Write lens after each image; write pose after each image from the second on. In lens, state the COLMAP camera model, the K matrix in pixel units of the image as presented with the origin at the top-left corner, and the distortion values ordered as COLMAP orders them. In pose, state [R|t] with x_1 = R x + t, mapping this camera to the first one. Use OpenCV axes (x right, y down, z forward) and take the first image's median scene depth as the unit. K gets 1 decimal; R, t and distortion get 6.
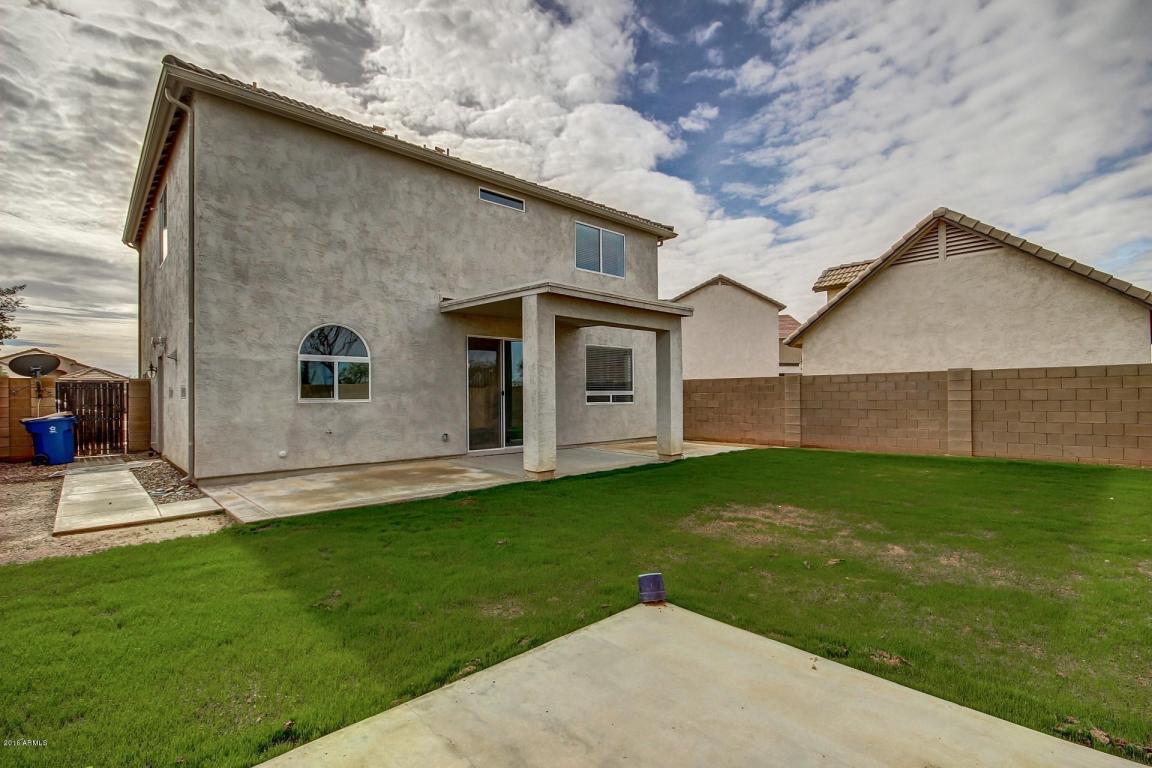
lens RADIAL K [[531.9, 0, 579.2], [0, 531.9, 391.4], [0, 0, 1]] dist [0.000514, -0.000214]
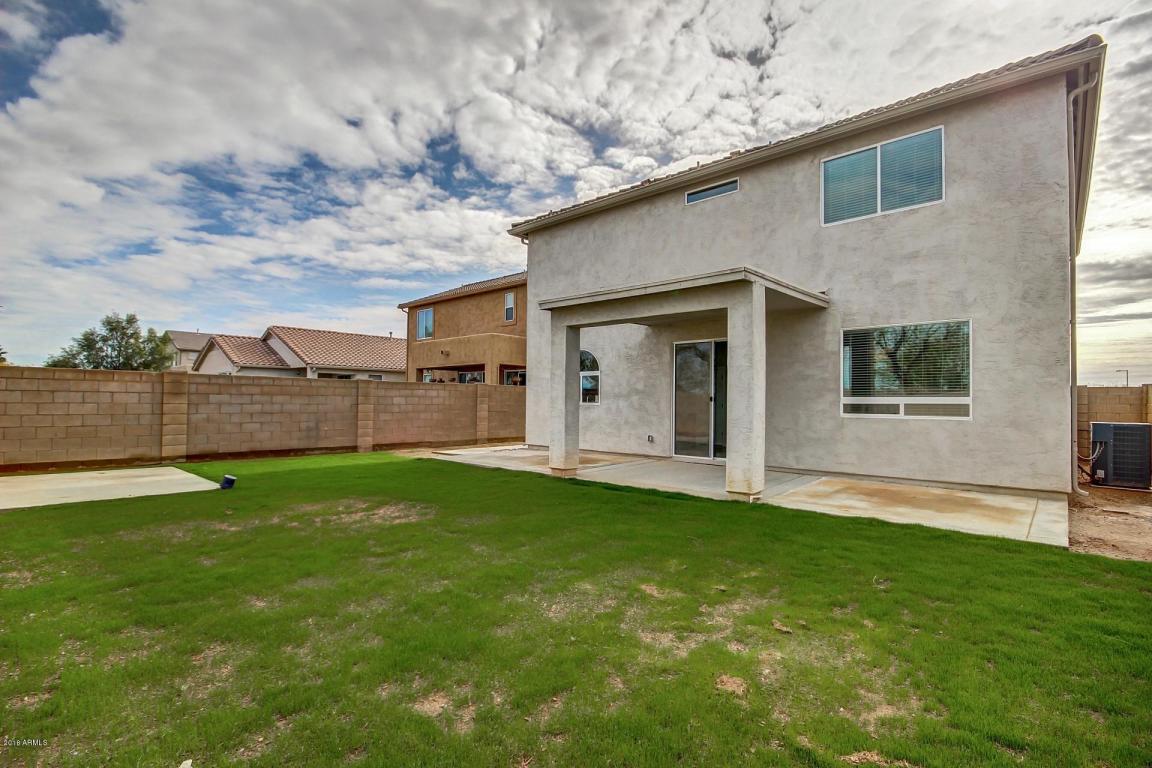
lens RADIAL K [[531.9, 0, 579.2], [0, 531.9, 391.4], [0, 0, 1]] dist [0.000514, -0.000214]
pose [[0.092892, -0.011593, -0.995609, 0.791509], [-0.001984, 0.999928, -0.011828, 0.001348], [0.995674, 0.003074, 0.092862, 0.712143]]
